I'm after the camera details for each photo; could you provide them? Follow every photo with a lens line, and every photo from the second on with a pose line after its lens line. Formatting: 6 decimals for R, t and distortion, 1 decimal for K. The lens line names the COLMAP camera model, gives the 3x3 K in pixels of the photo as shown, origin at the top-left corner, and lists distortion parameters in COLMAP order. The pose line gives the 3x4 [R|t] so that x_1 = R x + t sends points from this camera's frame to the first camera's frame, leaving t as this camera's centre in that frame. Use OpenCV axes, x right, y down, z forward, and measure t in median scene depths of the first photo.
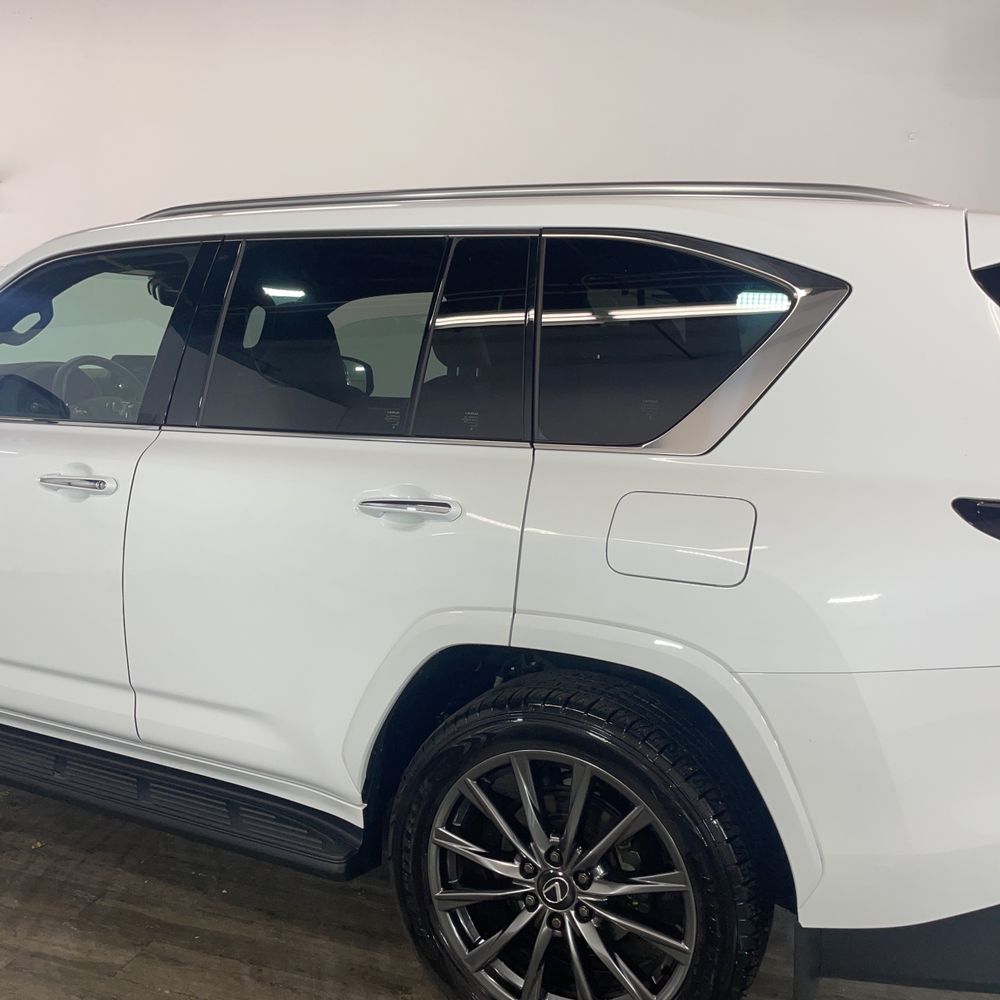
lens RADIAL K [[998.6, 0, 504.7], [0, 998.6, 493.7], [0, 0, 1]] dist [0.082105, -0.093766]
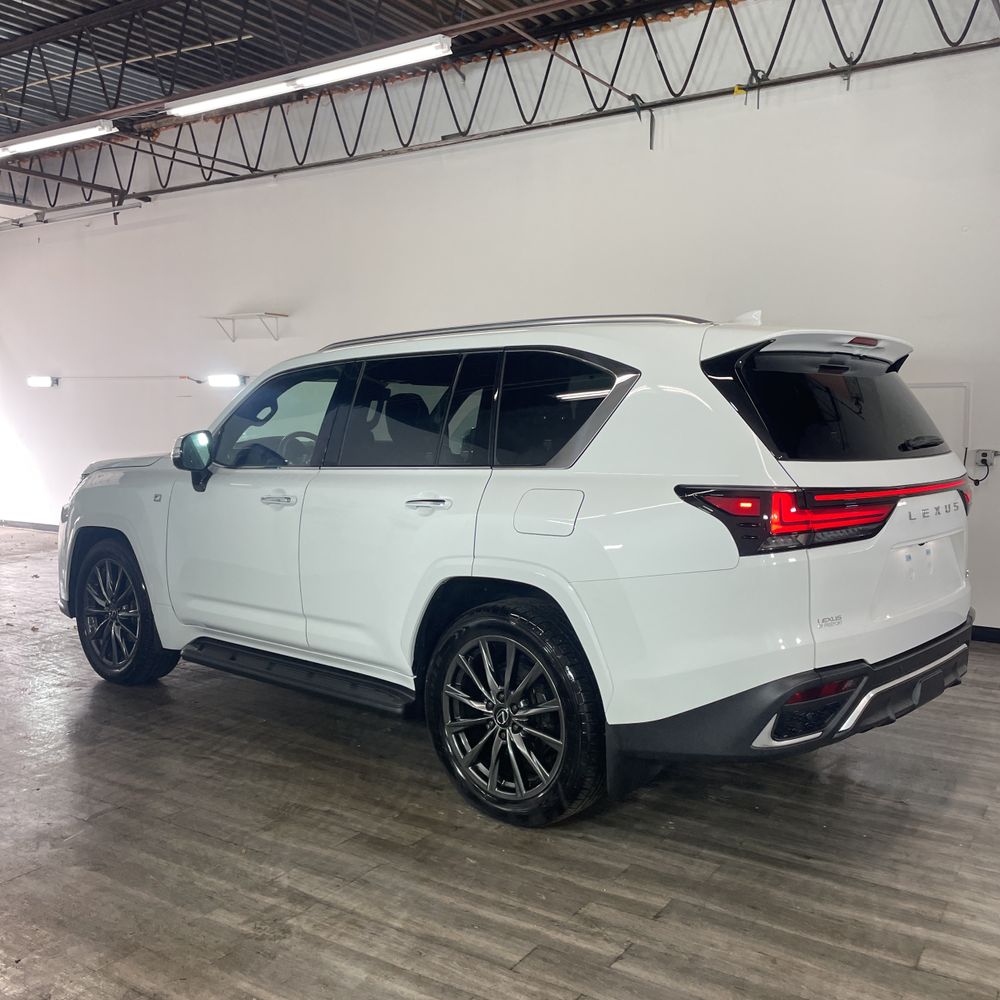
lens RADIAL K [[984.1, 0, 500.0], [0, 984.1, 500.0], [0, 0, 1]] dist [0.109490, -0.130972]
pose [[0.960607, -0.018037, -0.277323, 0.487700], [-0.000794, 0.997710, -0.067639, 0.118633], [0.277908, 0.065194, 0.958393, -0.632489]]
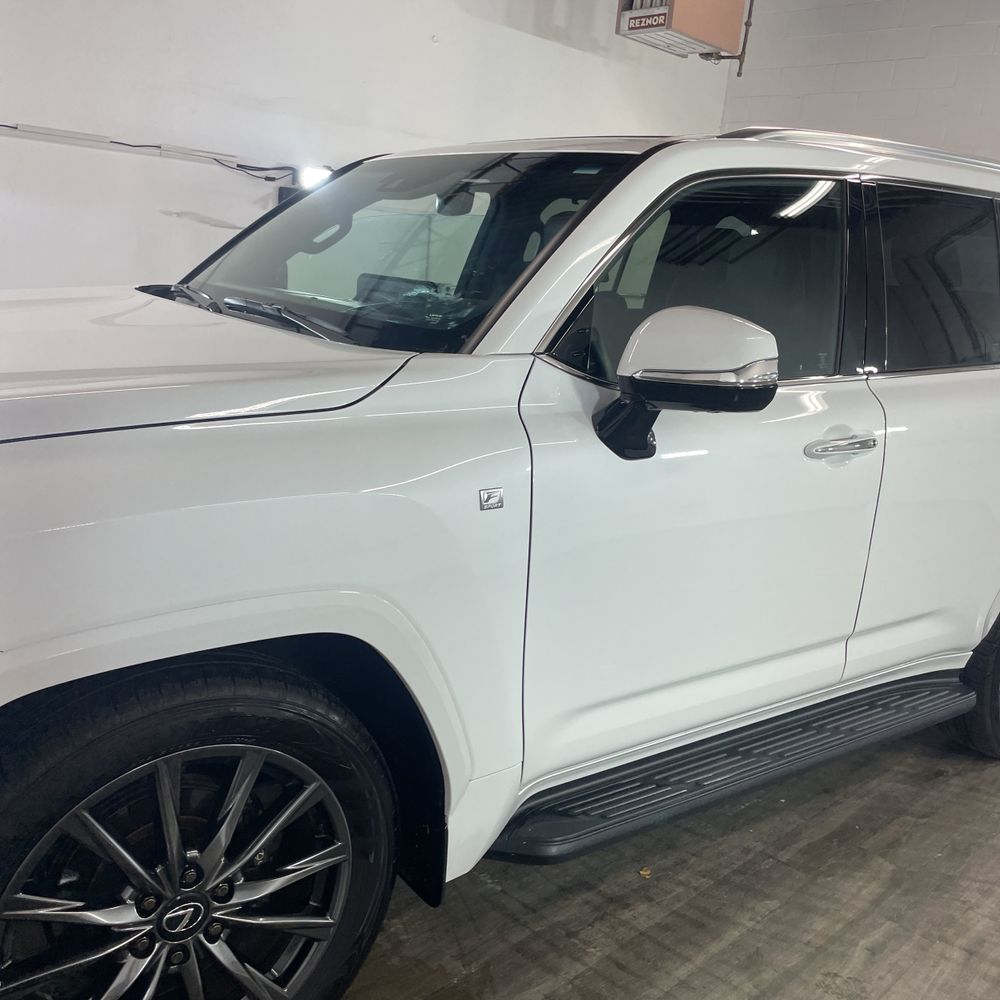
lens RADIAL K [[998.6, 0, 504.7], [0, 998.6, 493.7], [0, 0, 1]] dist [0.082105, -0.093766]
pose [[0.480955, -0.204391, 0.852588, -1.515885], [0.061011, 0.977892, 0.200013, -0.190824], [-0.874620, -0.044180, 0.482792, 0.901078]]
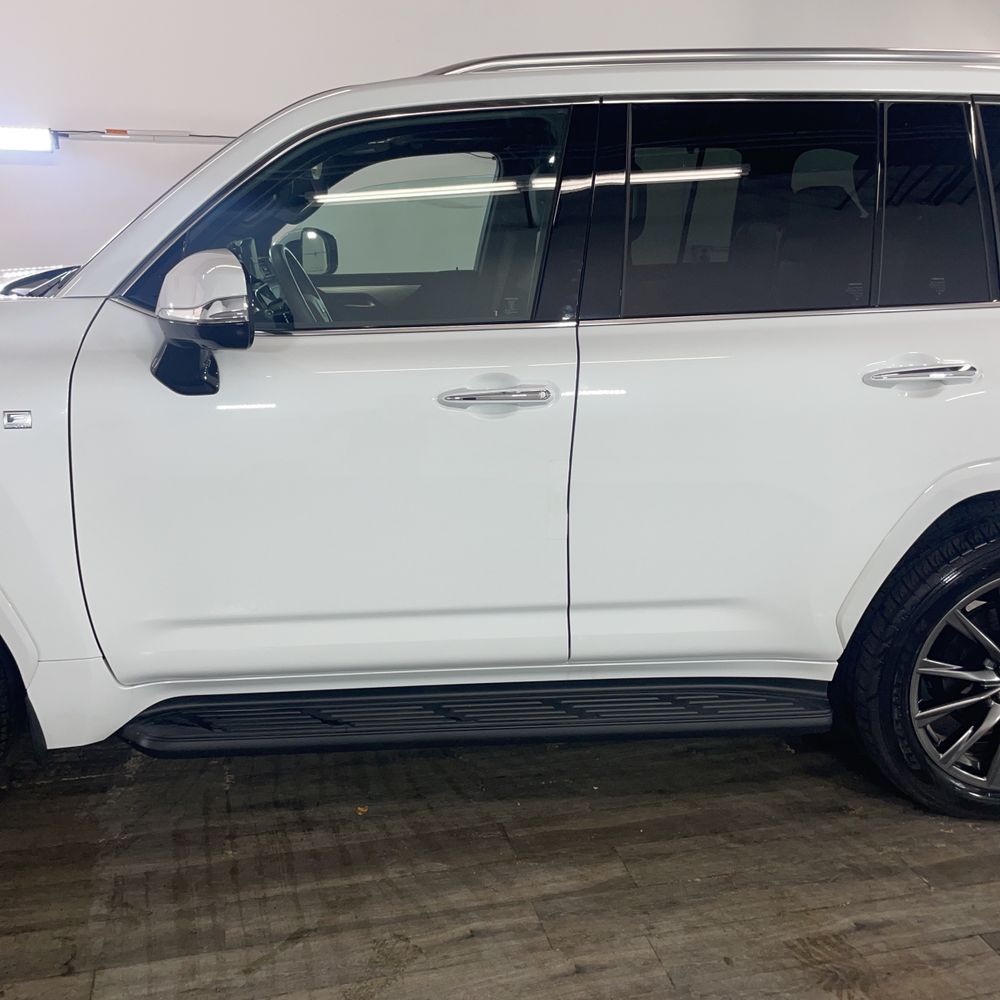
lens RADIAL K [[984.1, 0, 500.0], [0, 984.1, 500.0], [0, 0, 1]] dist [0.109490, -0.130972]
pose [[0.867388, -0.170987, 0.467335, -0.917915], [0.100081, 0.979867, 0.172758, -0.076617], [-0.487465, -0.103077, 0.867037, 0.270325]]
